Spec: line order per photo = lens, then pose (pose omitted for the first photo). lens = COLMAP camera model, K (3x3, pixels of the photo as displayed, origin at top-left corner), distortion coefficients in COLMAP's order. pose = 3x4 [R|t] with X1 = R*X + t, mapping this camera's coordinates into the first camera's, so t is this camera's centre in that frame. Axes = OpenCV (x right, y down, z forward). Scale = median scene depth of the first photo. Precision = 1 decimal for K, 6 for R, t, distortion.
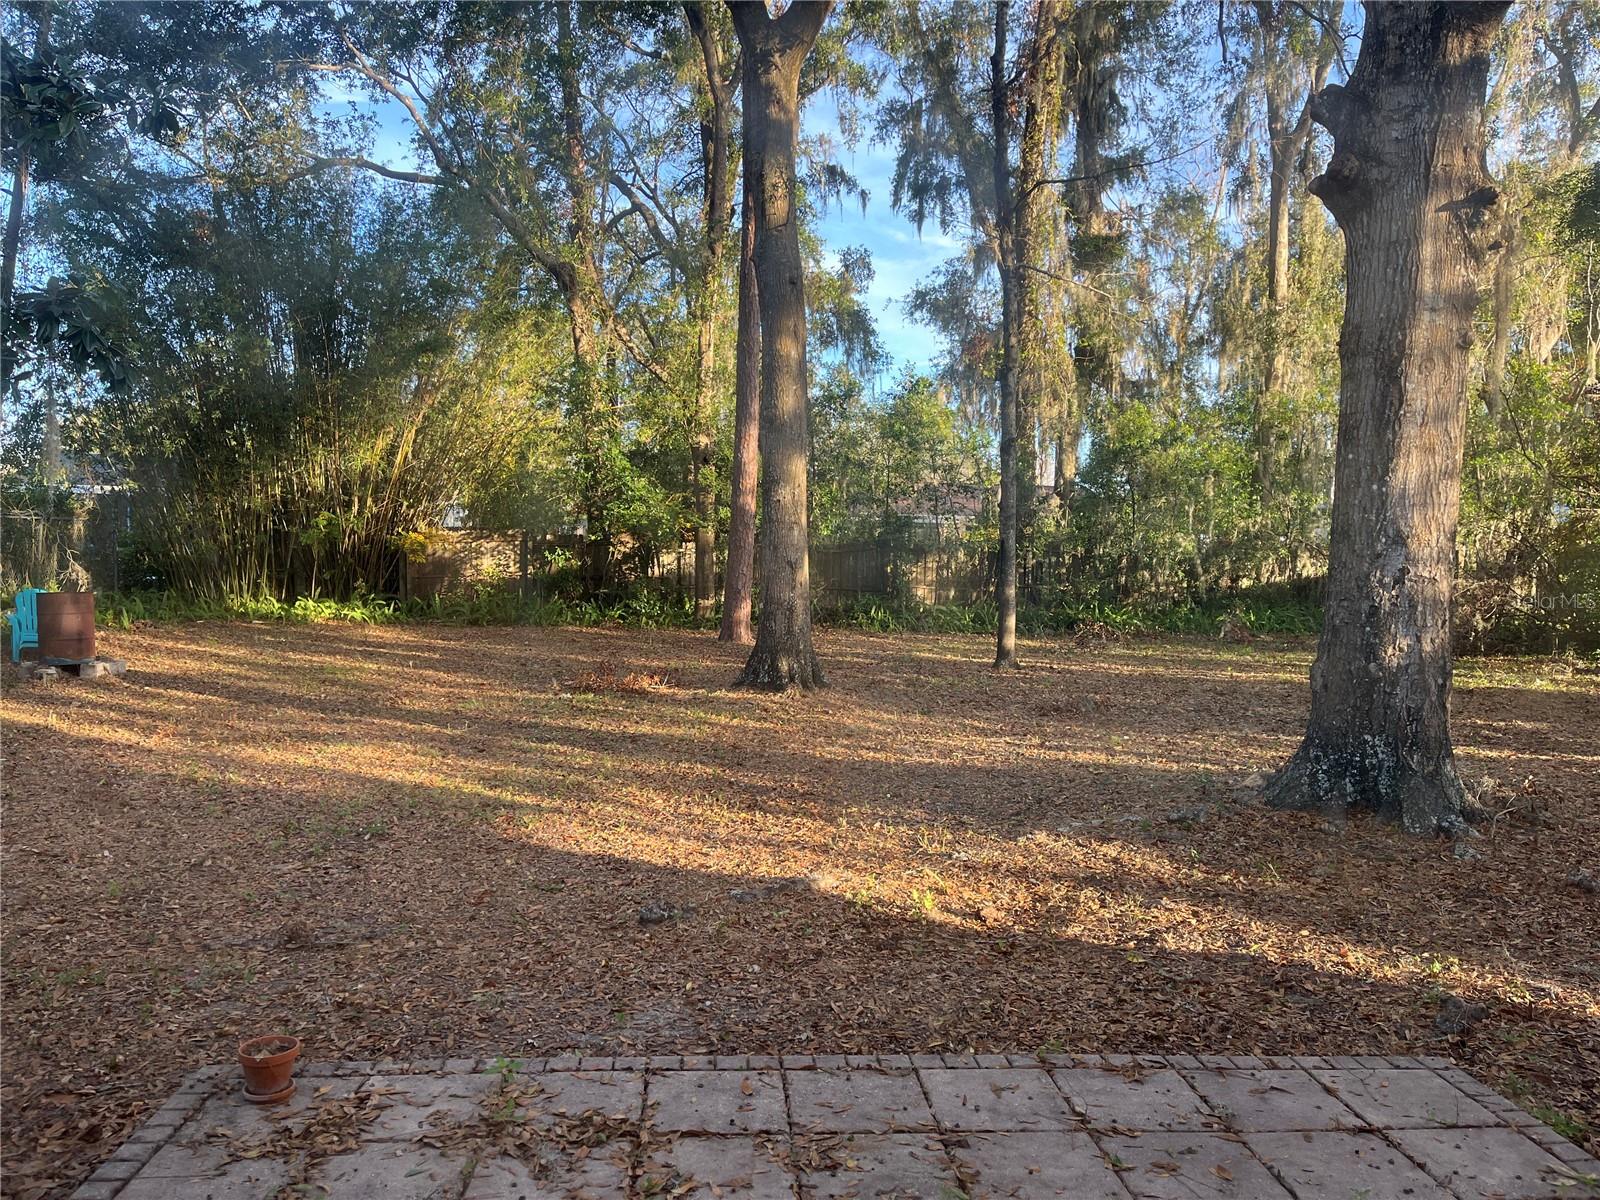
lens RADIAL K [[1211.5, 0, 805.3], [0, 1211.5, 606.9], [0, 0, 1]] dist [0.079110, -0.106549]
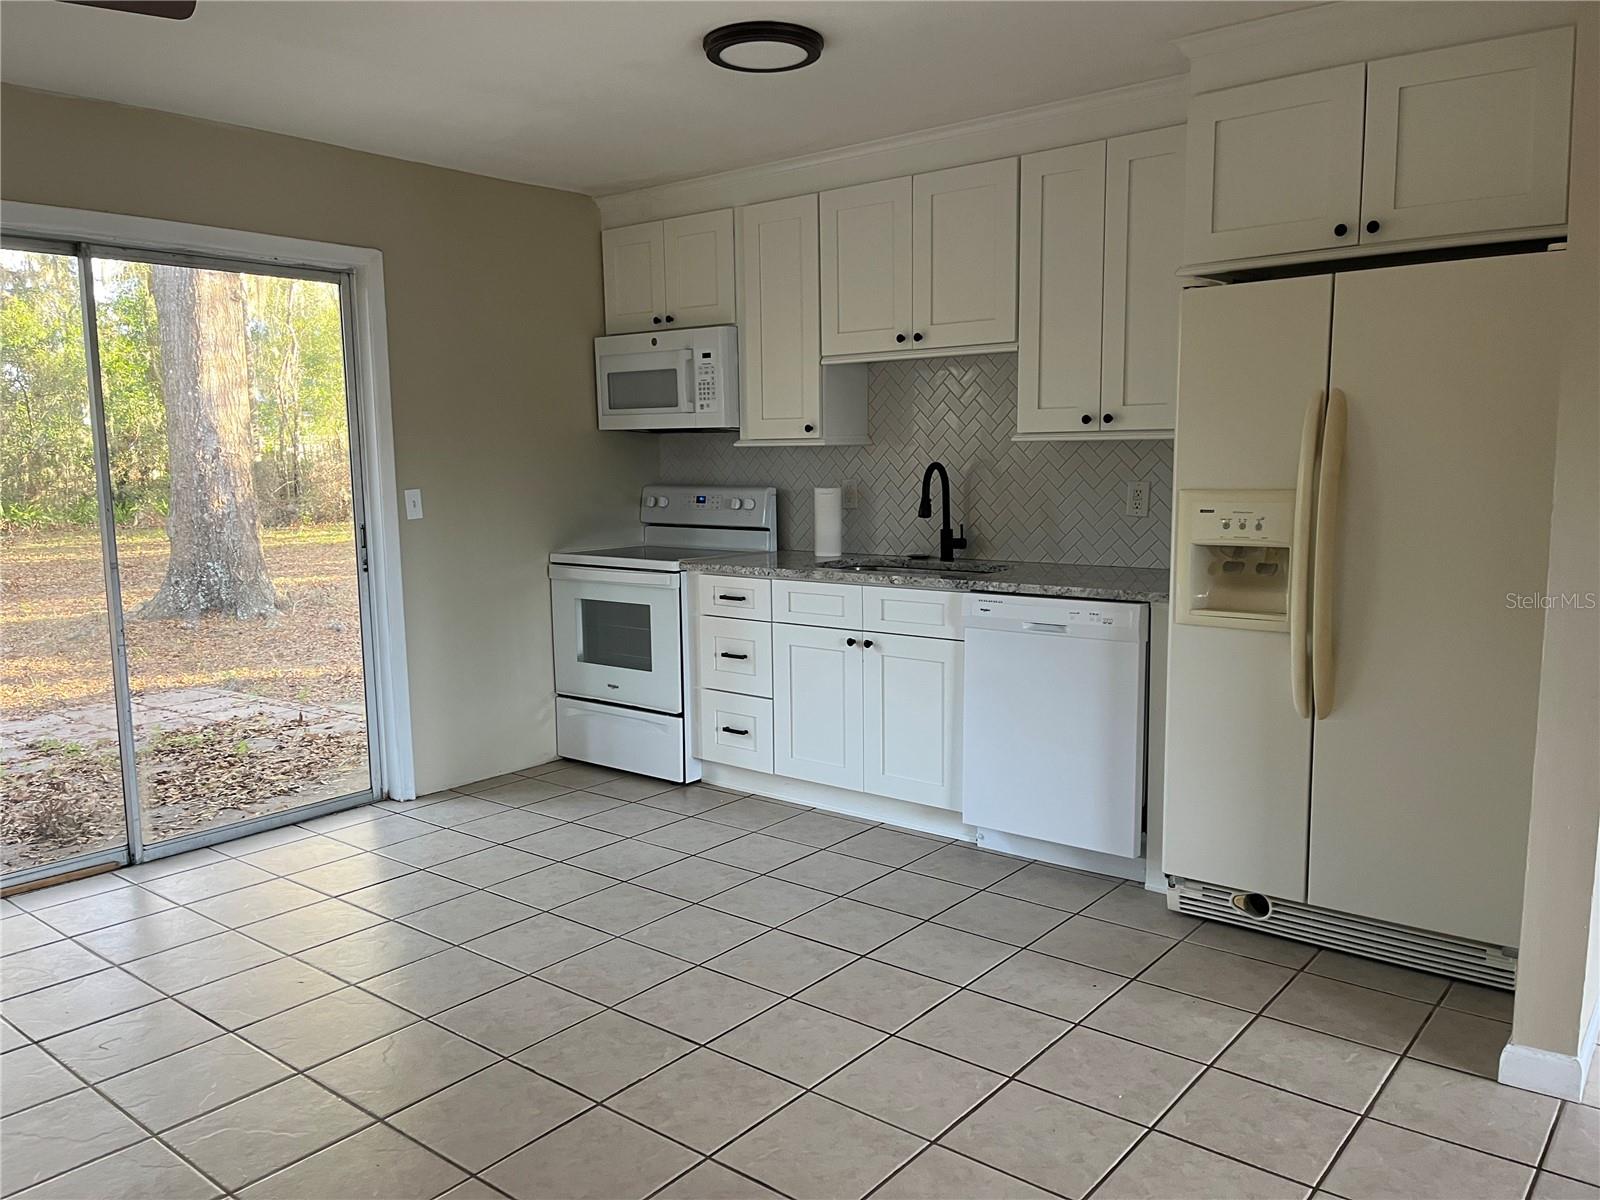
lens RADIAL K [[1211.5, 0, 805.3], [0, 1211.5, 606.9], [0, 0, 1]] dist [0.079110, -0.106549]
pose [[0.688710, -0.133960, 0.712554, -0.040066], [0.072274, 0.990573, 0.116372, 0.013515], [-0.721425, -0.028647, 0.691899, -0.200009]]
